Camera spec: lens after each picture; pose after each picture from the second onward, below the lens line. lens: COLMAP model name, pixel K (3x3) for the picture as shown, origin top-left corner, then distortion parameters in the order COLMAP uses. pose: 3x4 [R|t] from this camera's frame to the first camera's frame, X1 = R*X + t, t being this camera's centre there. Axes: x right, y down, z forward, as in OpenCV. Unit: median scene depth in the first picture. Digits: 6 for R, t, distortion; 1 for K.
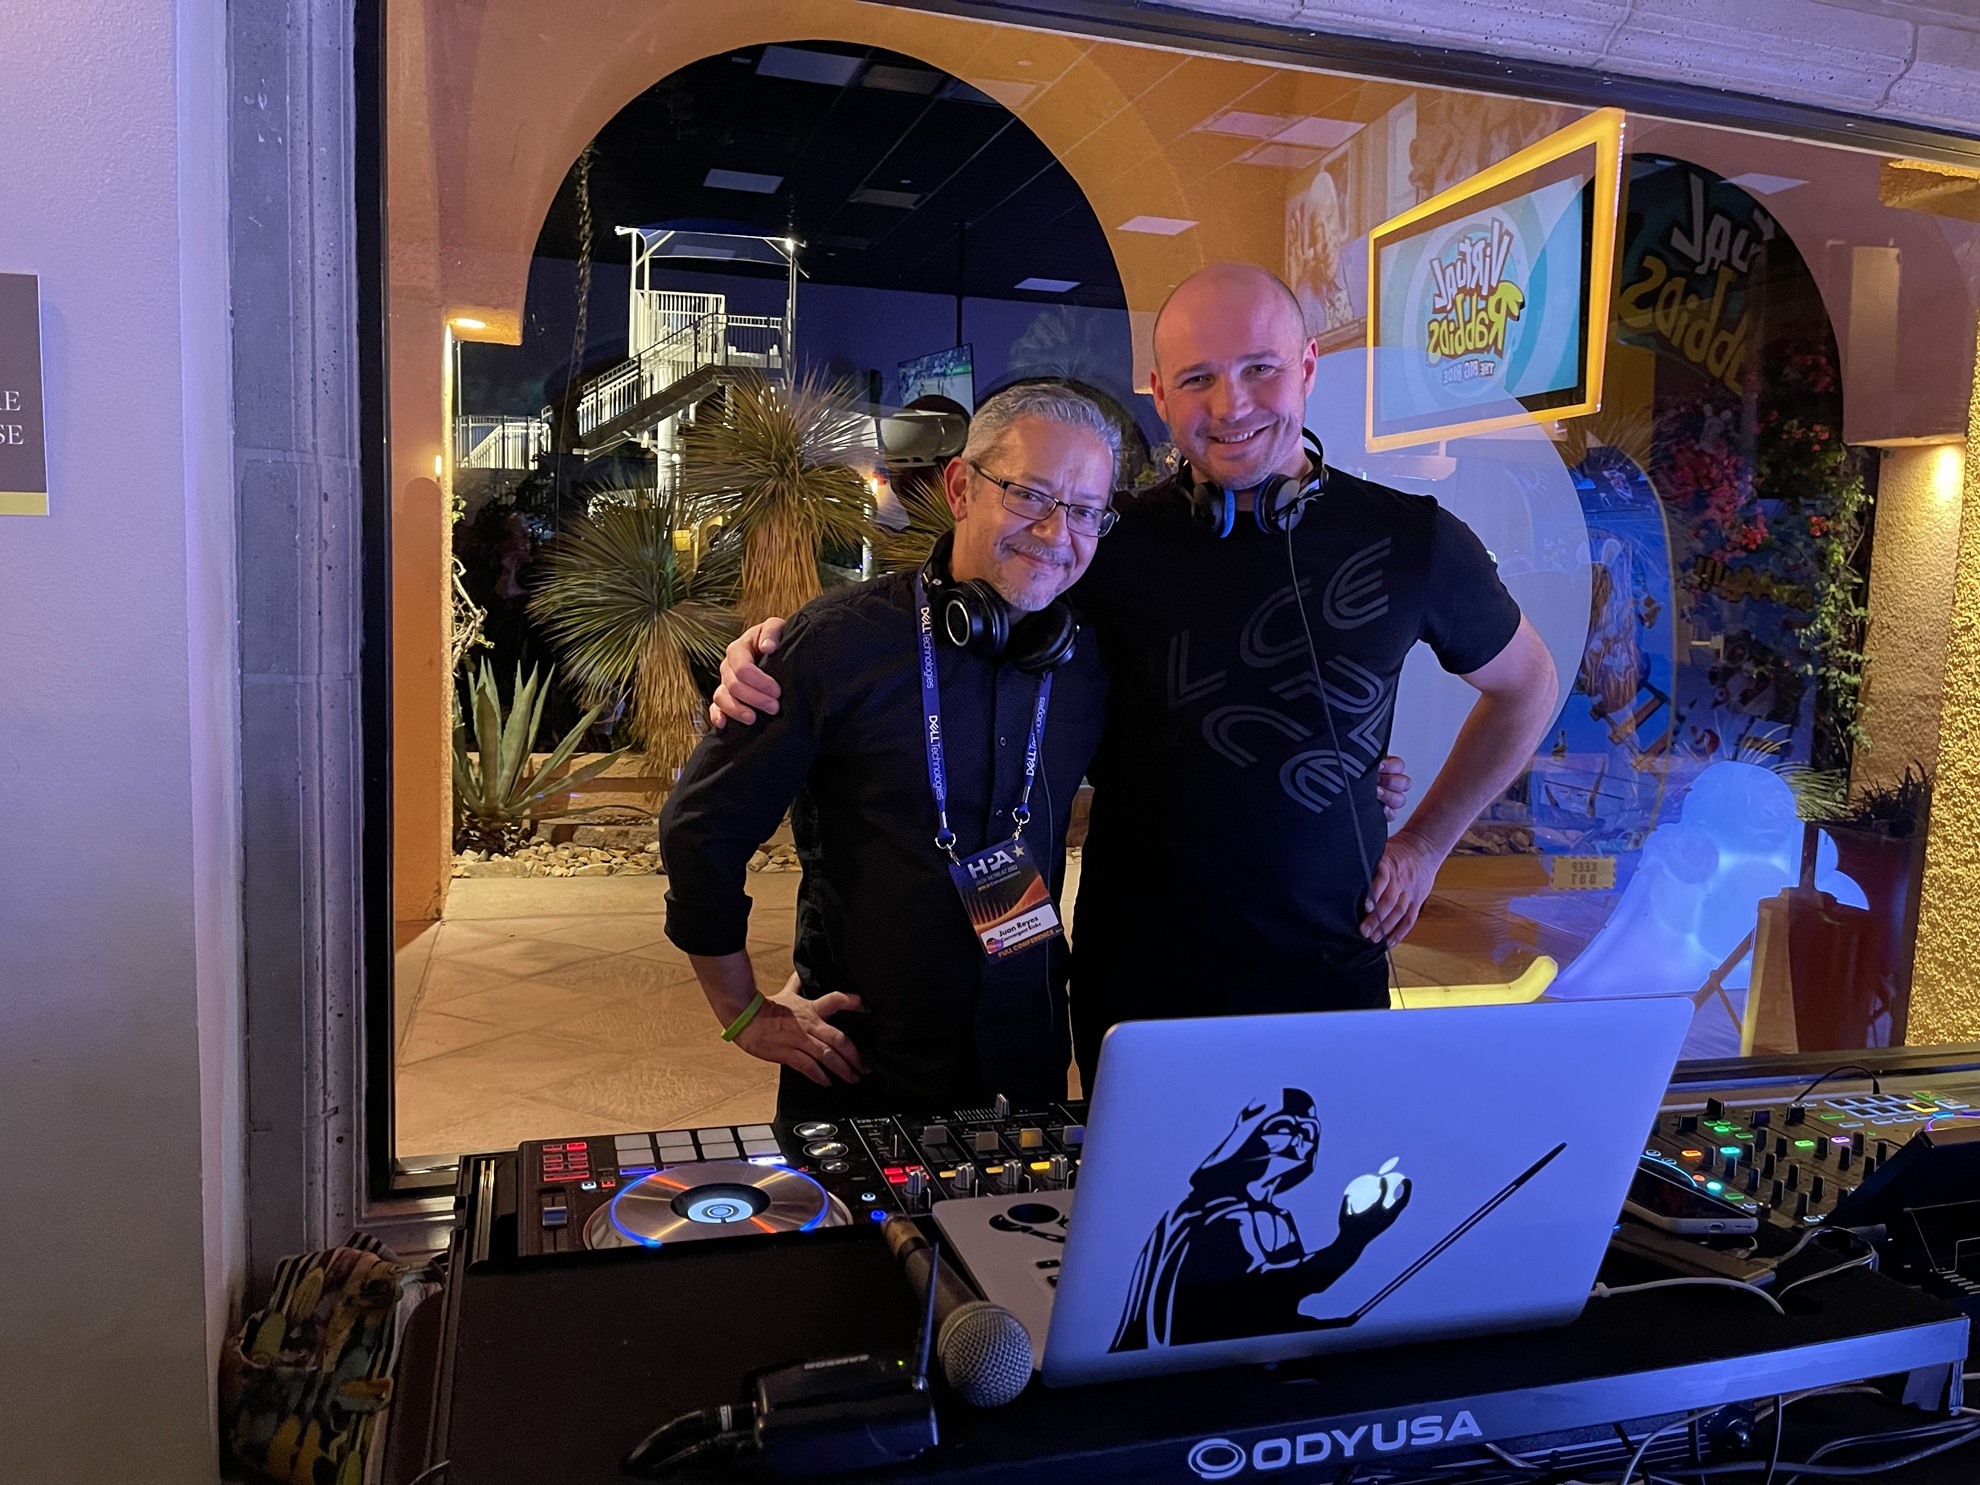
lens RADIAL K [[1499.0, 0, 990.5], [0, 1499.0, 738.6], [0, 0, 1]] dist [0.022047, -0.010289]
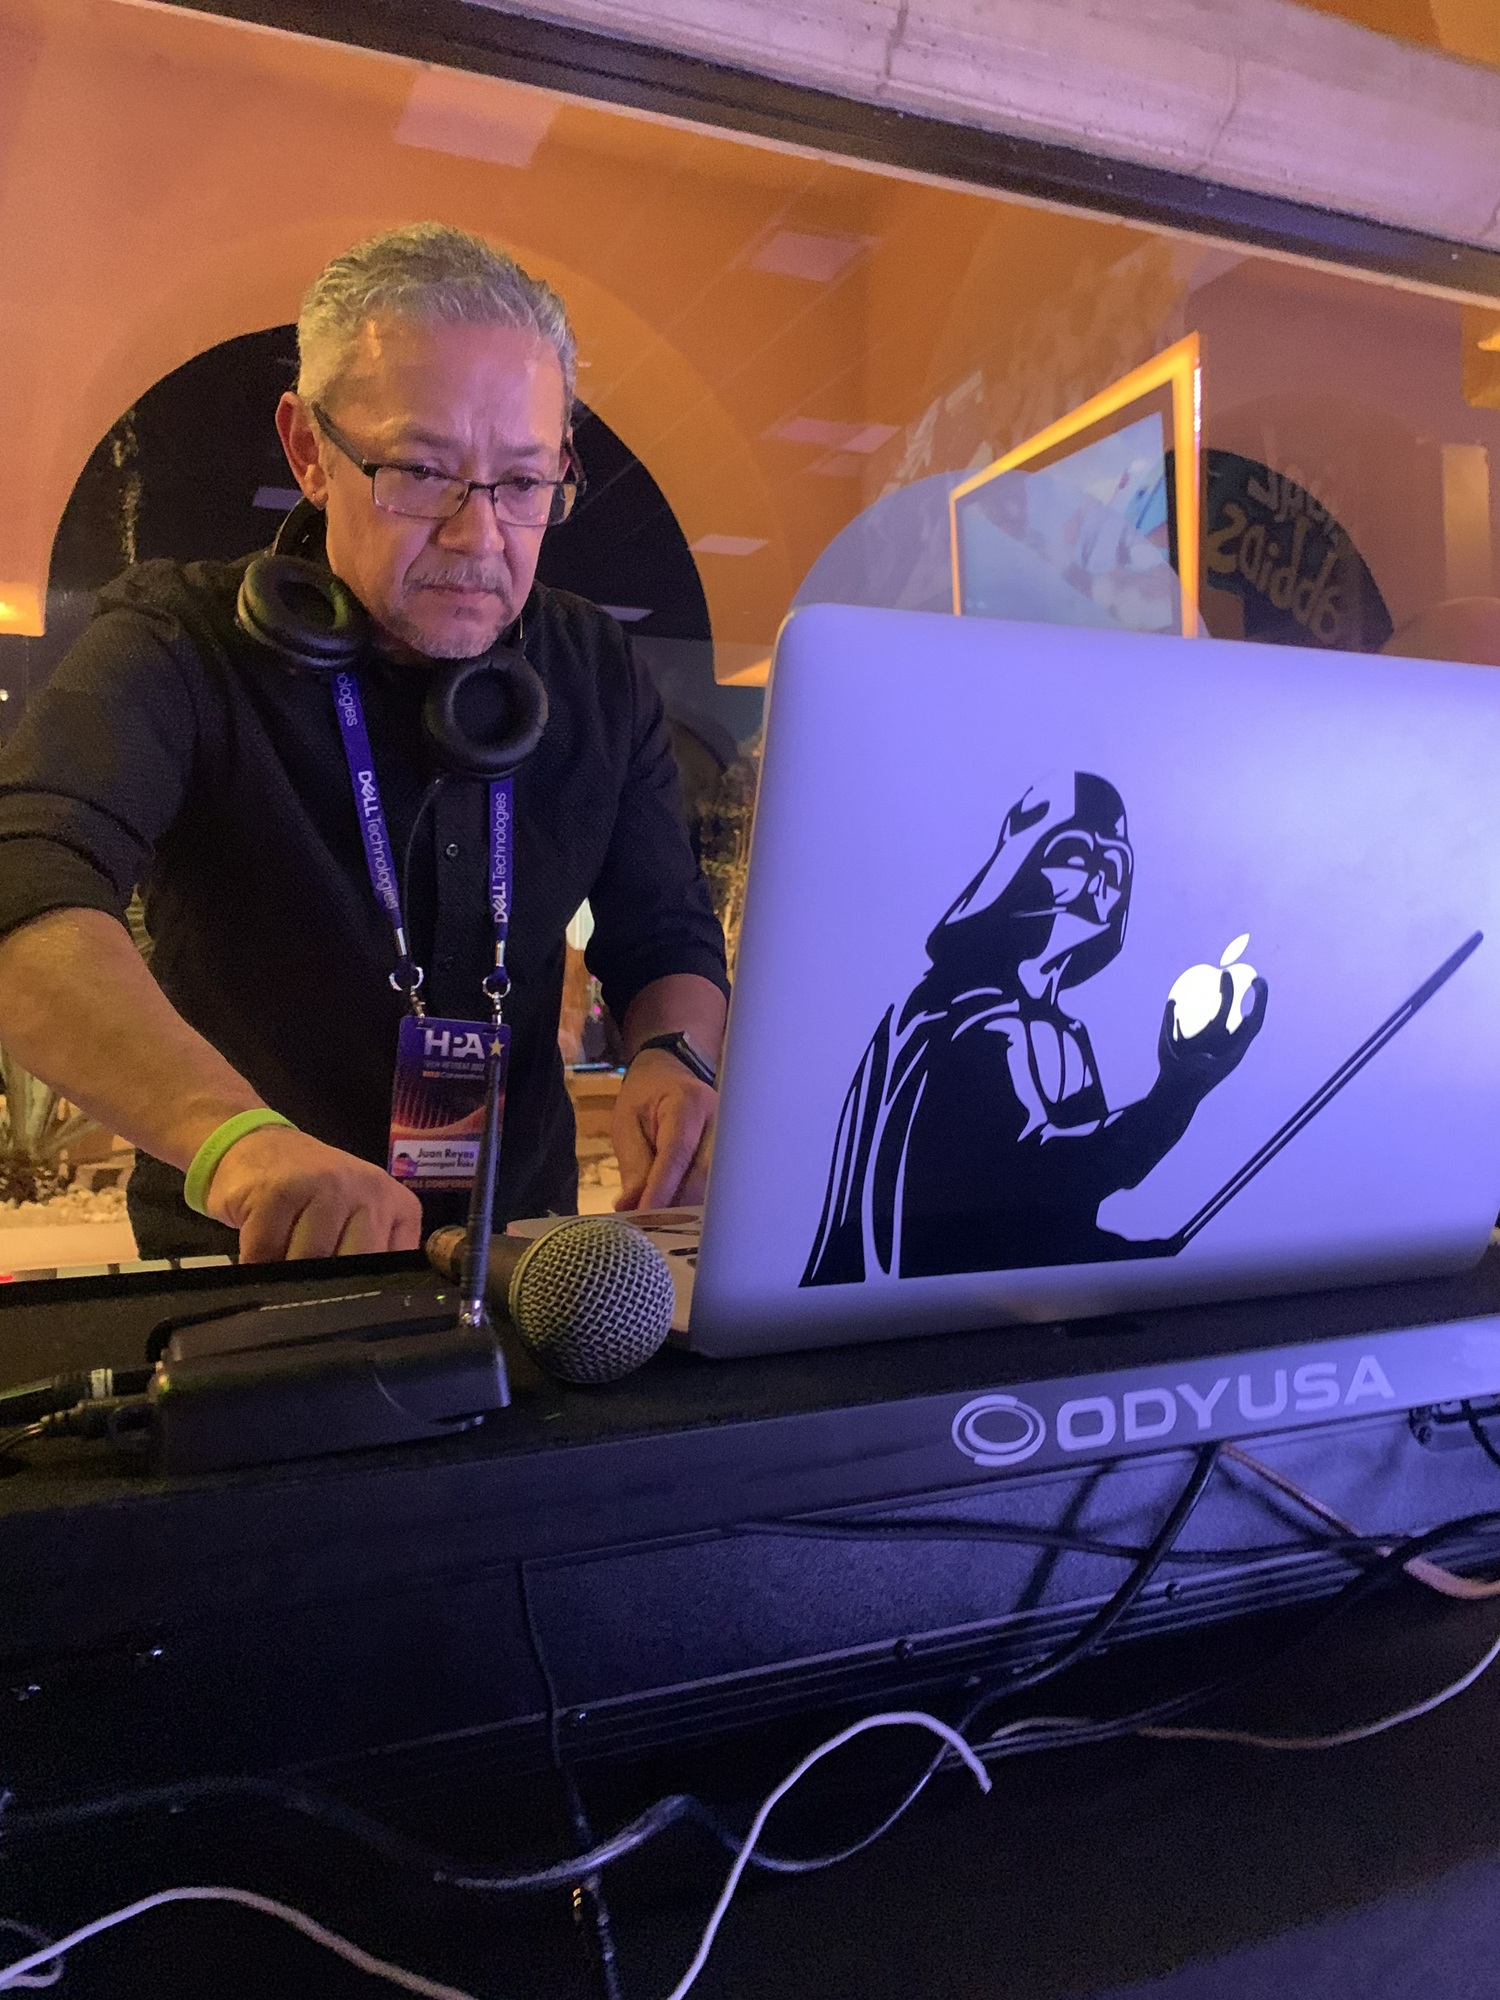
lens RADIAL K [[1524.0, 0, 750.7], [0, 1524.0, 999.9], [0, 0, 1]] dist [0.016192, -0.004258]
pose [[0.992692, -0.043739, 0.112471, -0.003526], [0.051503, 0.996418, -0.067078, 0.334319], [-0.109134, 0.072380, 0.991388, 0.398275]]
